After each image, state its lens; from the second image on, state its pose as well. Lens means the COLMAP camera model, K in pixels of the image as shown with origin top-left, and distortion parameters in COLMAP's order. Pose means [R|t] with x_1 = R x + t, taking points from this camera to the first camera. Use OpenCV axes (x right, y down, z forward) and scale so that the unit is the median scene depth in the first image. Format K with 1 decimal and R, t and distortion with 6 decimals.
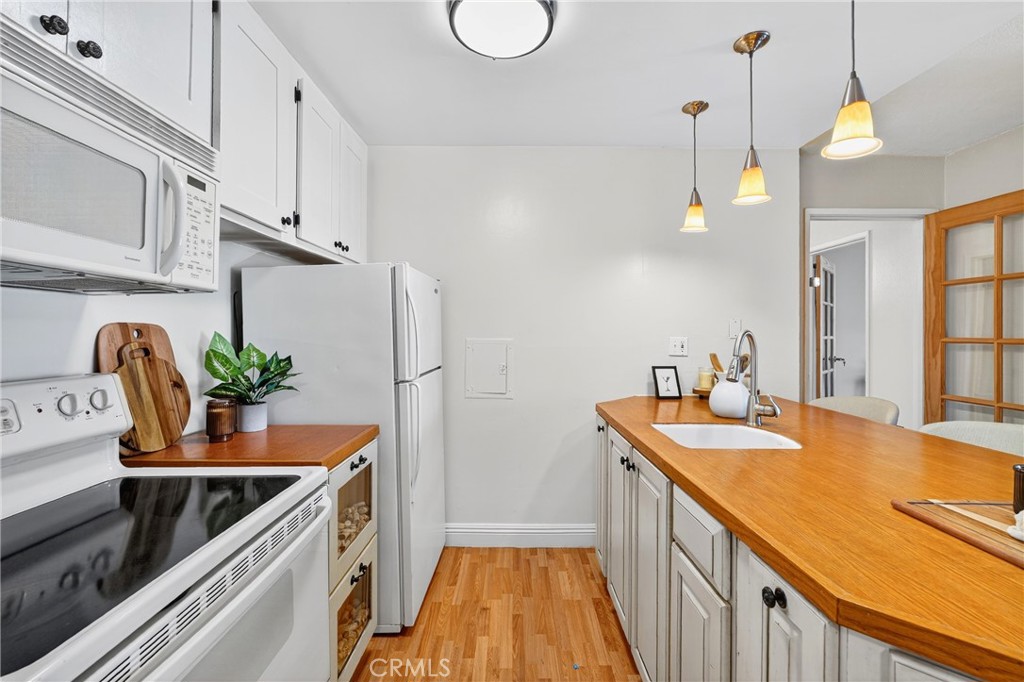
lens RADIAL K [[418.9, 0, 516.6], [0, 418.9, 331.5], [0, 0, 1]] dist [-0.000939, -0.001495]
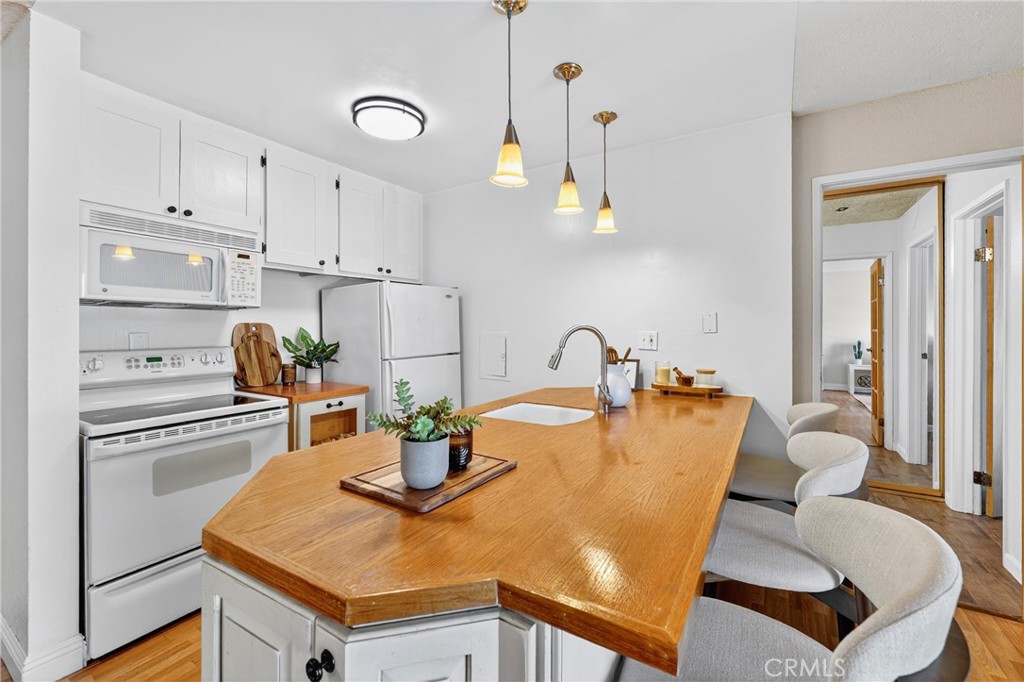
lens RADIAL K [[418.9, 0, 519.1], [0, 418.9, 326.1], [0, 0, 1]] dist [-0.000939, -0.001495]
pose [[0.849151, -0.002377, -0.528144, 0.812458], [0.002930, 0.999996, 0.000210, -0.001123], [0.528141, -0.001726, 0.849155, -0.028764]]
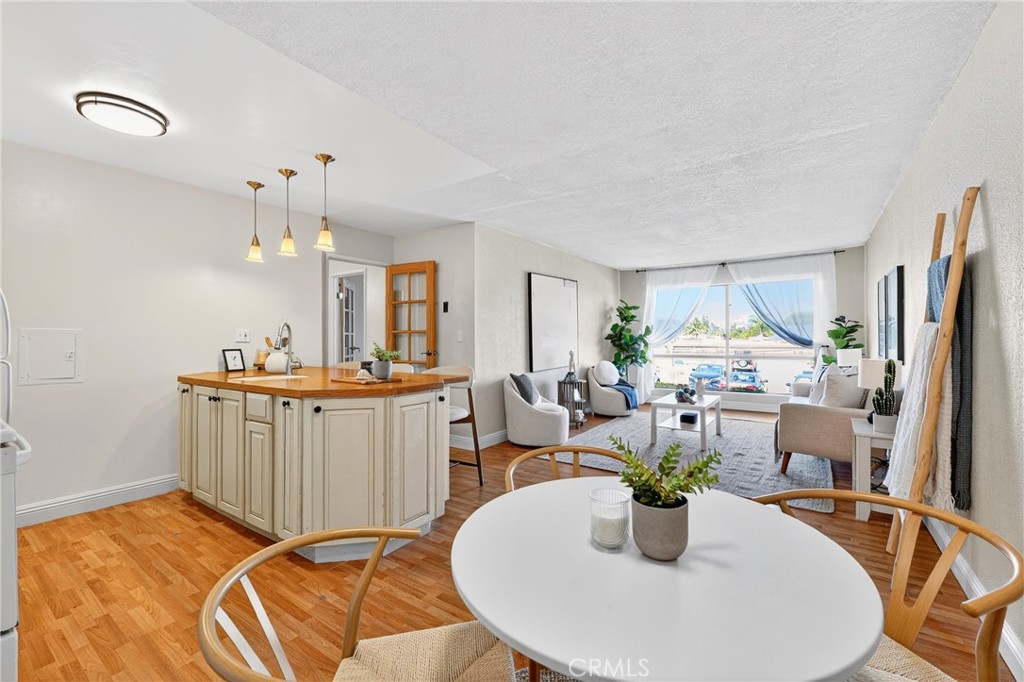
lens RADIAL K [[427.5, 0, 514.1], [0, 427.5, 333.7], [0, 0, 1]] dist [-0.005853, 0.001130]
pose [[0.575988, 0.001161, 0.817457, -0.343341], [0.002156, 0.999993, -0.002939, 0.043662], [-0.817455, 0.003455, 0.575982, -0.760477]]
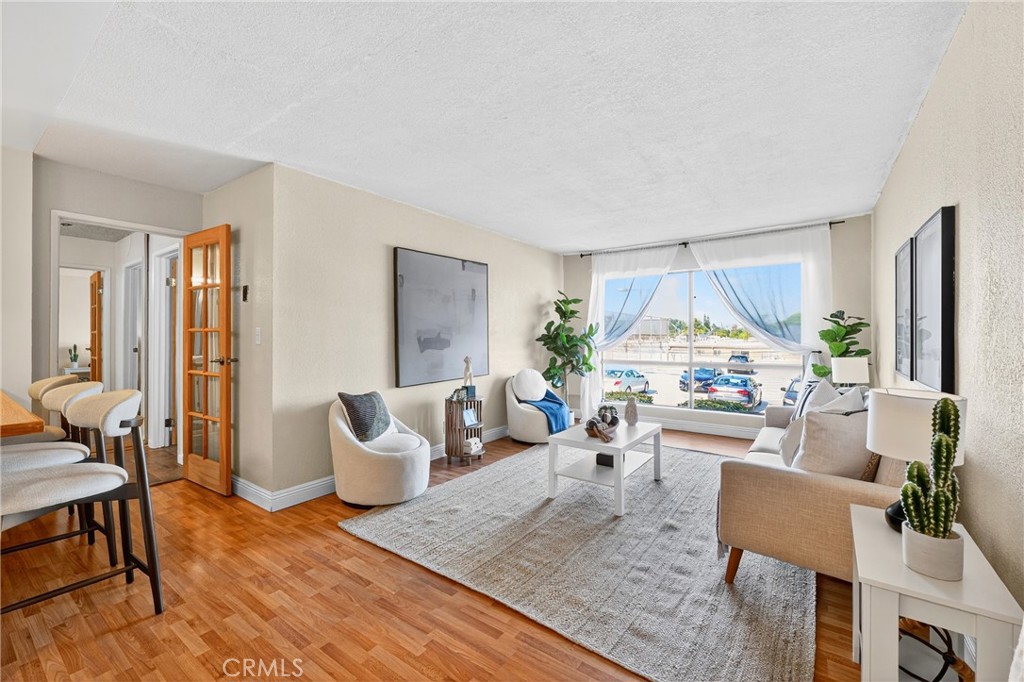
lens RADIAL K [[418.9, 0, 512.8], [0, 418.9, 334.7], [0, 0, 1]] dist [-0.000939, -0.001495]
pose [[0.585779, 0.000354, 0.810471, 0.654025], [-0.002088, 0.999997, 0.001072, 0.039544], [-0.810468, -0.002320, 0.585778, -0.814950]]
